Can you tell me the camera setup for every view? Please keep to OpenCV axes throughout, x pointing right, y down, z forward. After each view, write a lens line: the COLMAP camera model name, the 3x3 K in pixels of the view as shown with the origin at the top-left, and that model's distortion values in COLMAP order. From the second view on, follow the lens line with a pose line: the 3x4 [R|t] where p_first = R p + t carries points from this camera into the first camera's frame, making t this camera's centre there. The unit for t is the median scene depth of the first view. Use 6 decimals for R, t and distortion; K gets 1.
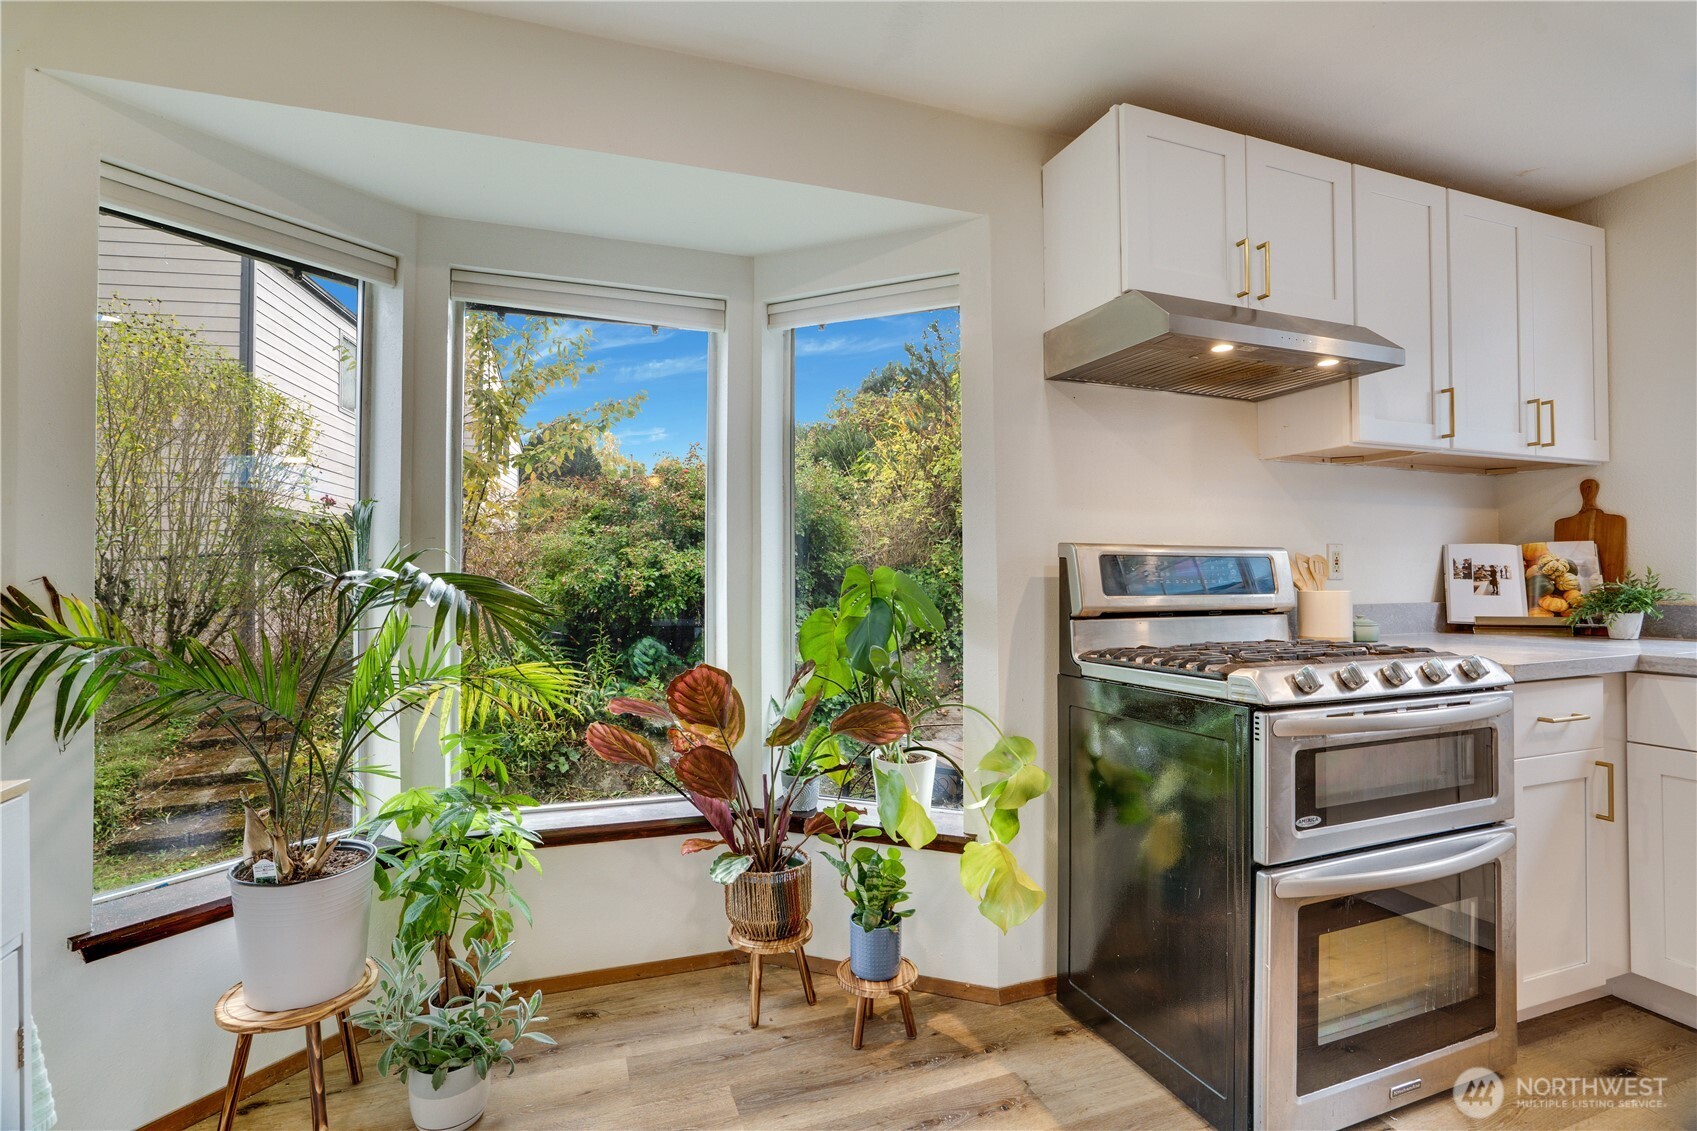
lens RADIAL K [[790.3, 0, 840.4], [0, 790.3, 564.6], [0, 0, 1]] dist [-0.046730, 0.016858]
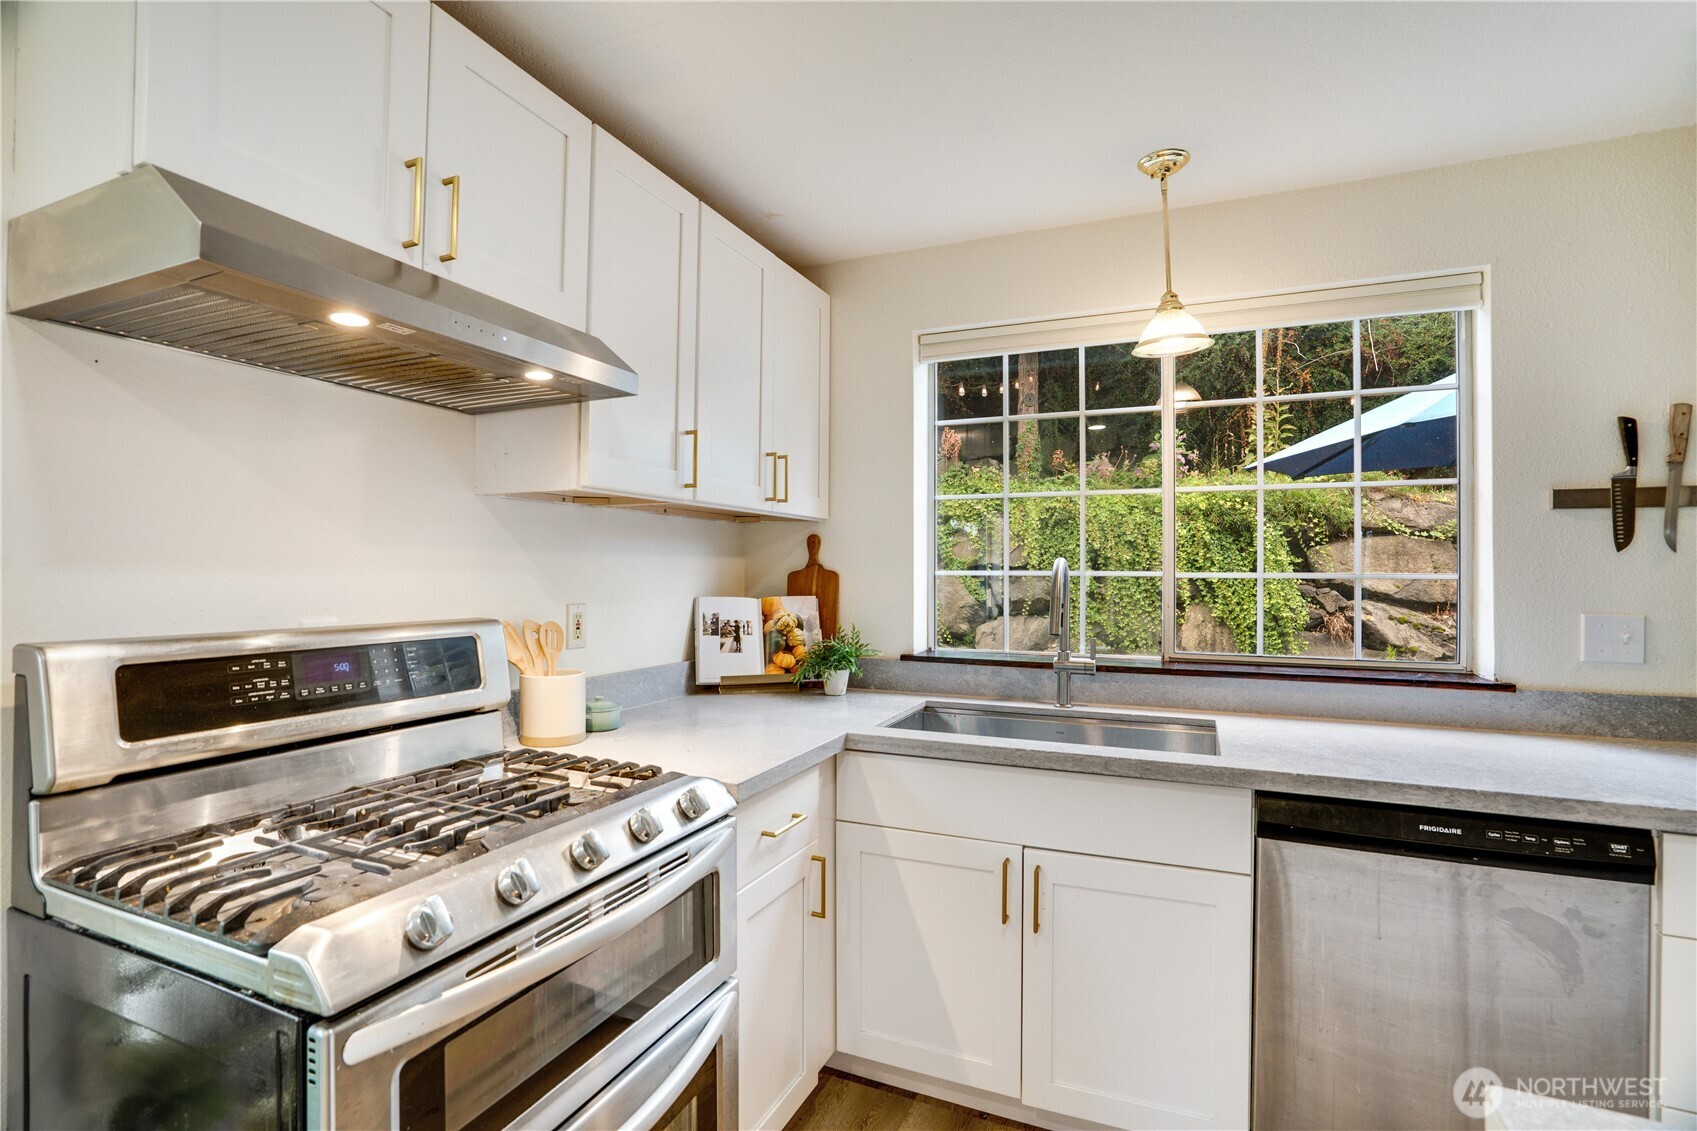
lens RADIAL K [[790.3, 0, 840.4], [0, 790.3, 564.6], [0, 0, 1]] dist [-0.046730, 0.016858]
pose [[0.695550, 0.011396, 0.718387, 0.256715], [-0.015907, 0.999873, -0.000460, -0.075963], [-0.718302, -0.011107, 0.695643, 0.252949]]
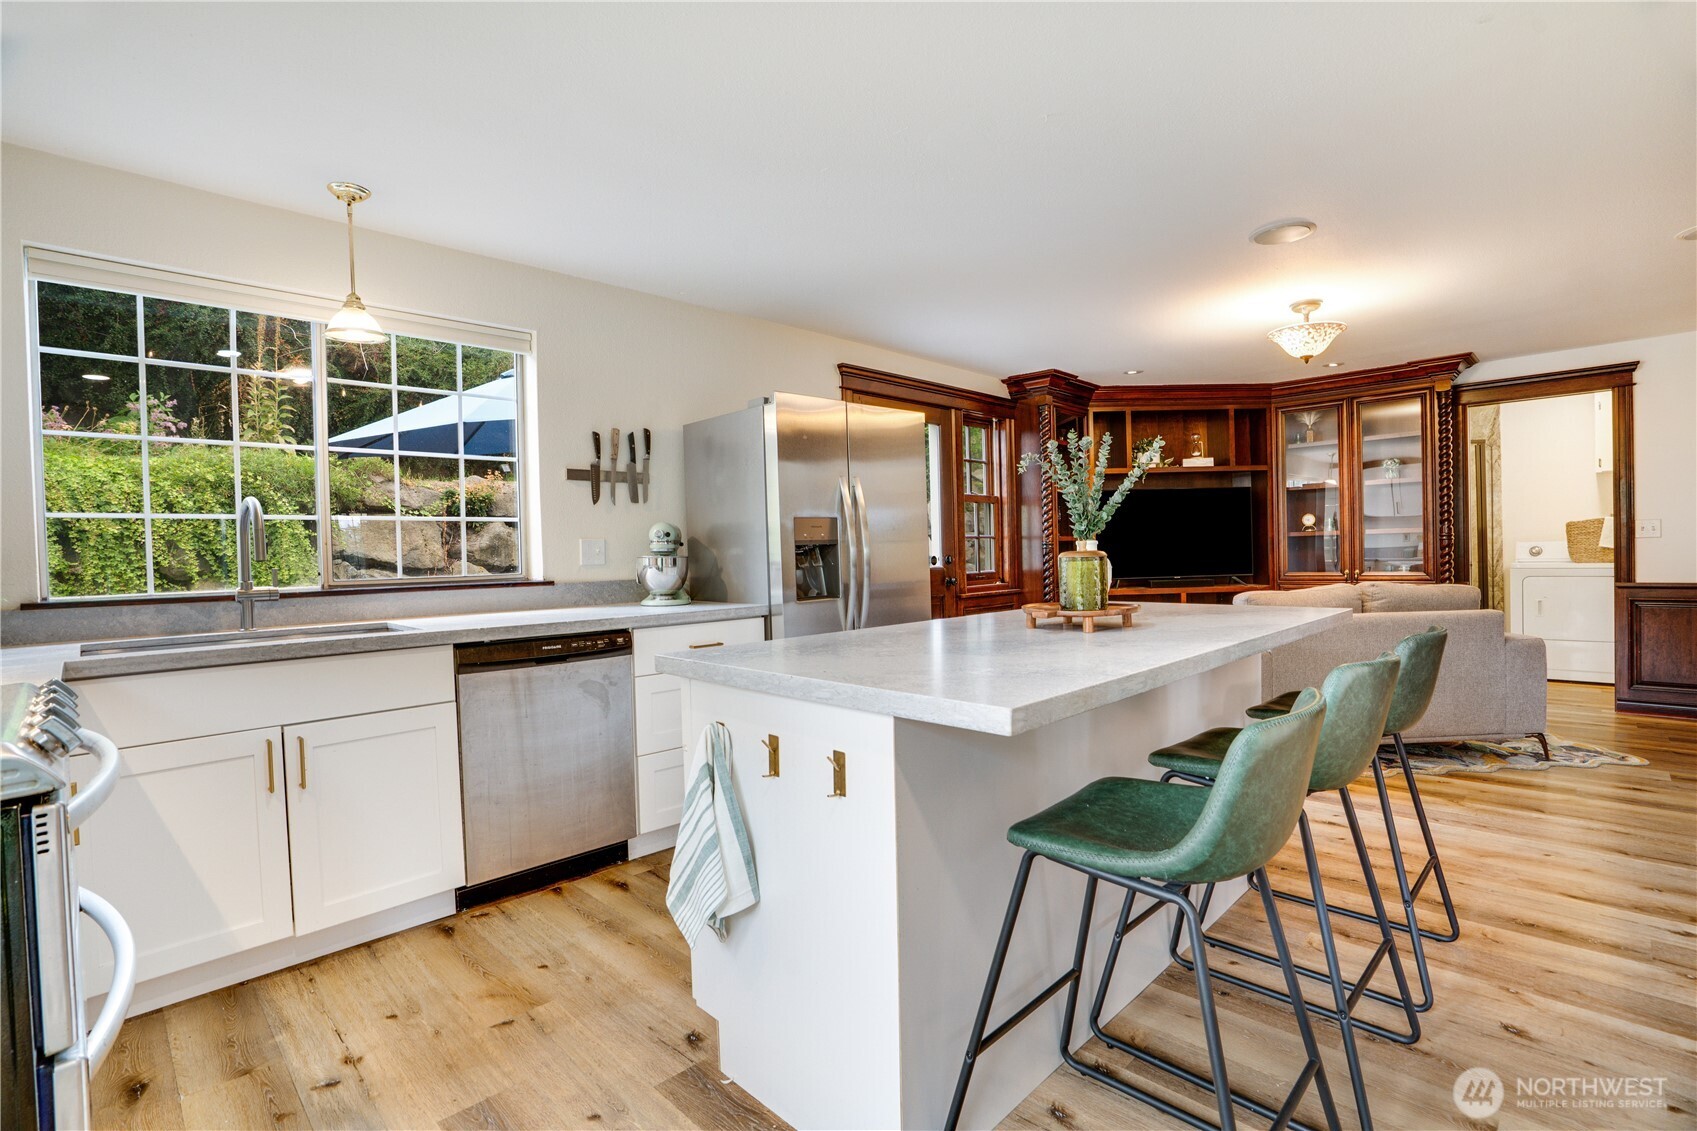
lens RADIAL K [[785.2, 0, 842.2], [0, 785.2, 565.9], [0, 0, 1]] dist [-0.068155, 0.026118]
pose [[-0.420155, -0.005155, 0.907438, -0.152499], [0.011712, 0.999870, 0.011103, 0.001228], [-0.907377, 0.015293, -0.420040, 0.419675]]
